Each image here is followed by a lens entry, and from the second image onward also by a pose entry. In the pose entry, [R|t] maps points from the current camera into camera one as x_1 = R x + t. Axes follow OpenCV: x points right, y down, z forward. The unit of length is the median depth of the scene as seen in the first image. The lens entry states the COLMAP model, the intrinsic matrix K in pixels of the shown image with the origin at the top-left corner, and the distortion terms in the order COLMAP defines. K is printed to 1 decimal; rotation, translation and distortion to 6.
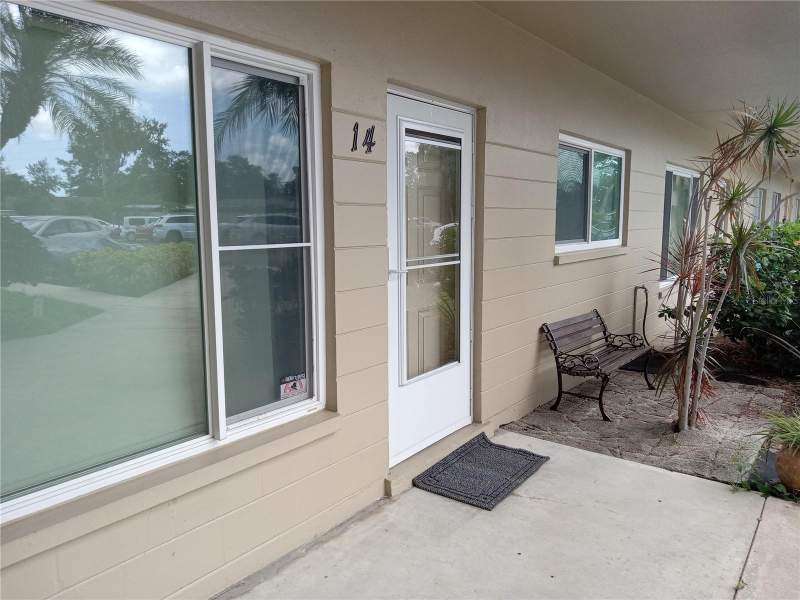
lens RADIAL K [[600.9, 0, 400.0], [0, 600.9, 300.0], [0, 0, 1]] dist [0.008503, 0.006356]
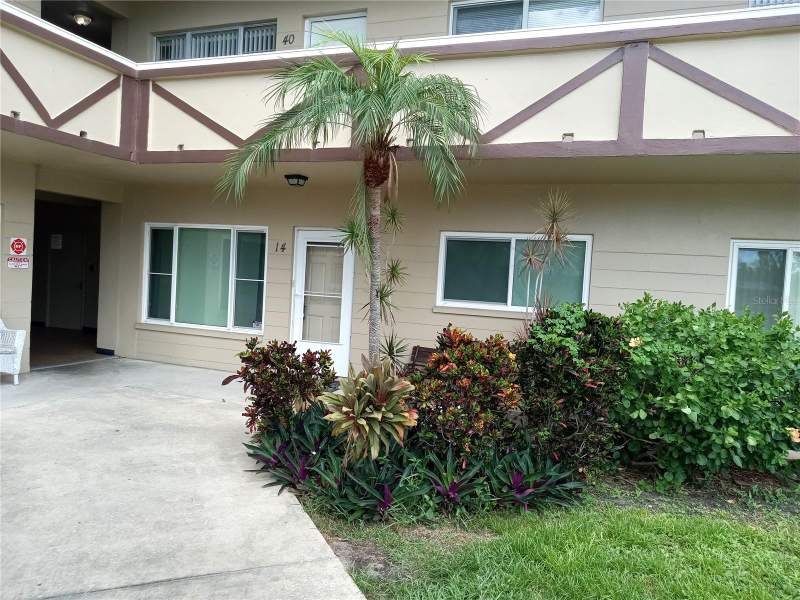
lens RADIAL K [[602.3, 0, 400.0], [0, 602.3, 300.0], [0, 0, 1]] dist [0.080232, 0.000327]
pose [[0.286126, 0.049950, -0.956889, 2.974821], [-0.188718, 0.982018, -0.005168, -0.106206], [0.939424, 0.182061, 0.290408, 0.723064]]
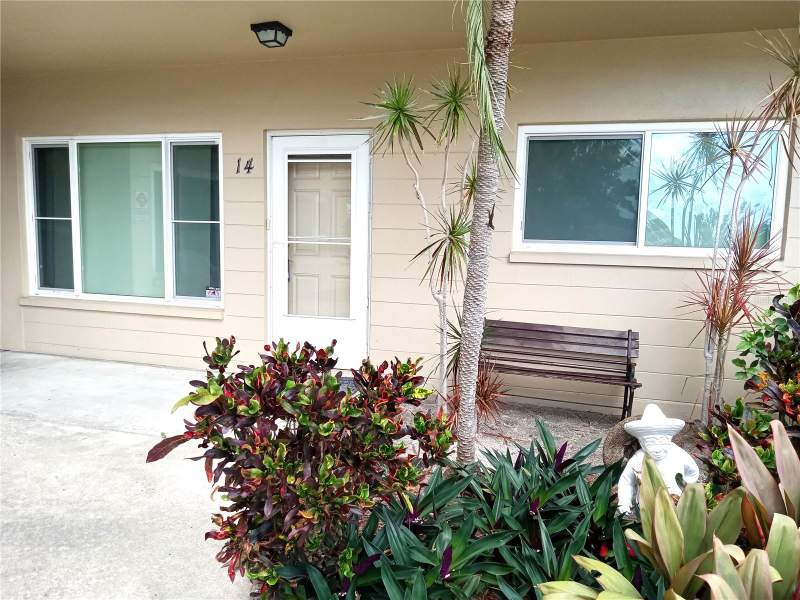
lens RADIAL K [[600.9, 0, 400.0], [0, 600.9, 300.0], [0, 0, 1]] dist [0.008503, 0.006356]
pose [[0.368901, 0.104976, -0.923522, 1.838470], [-0.152918, 0.986917, 0.051099, -0.029943], [0.916803, 0.122372, 0.380127, 0.776892]]
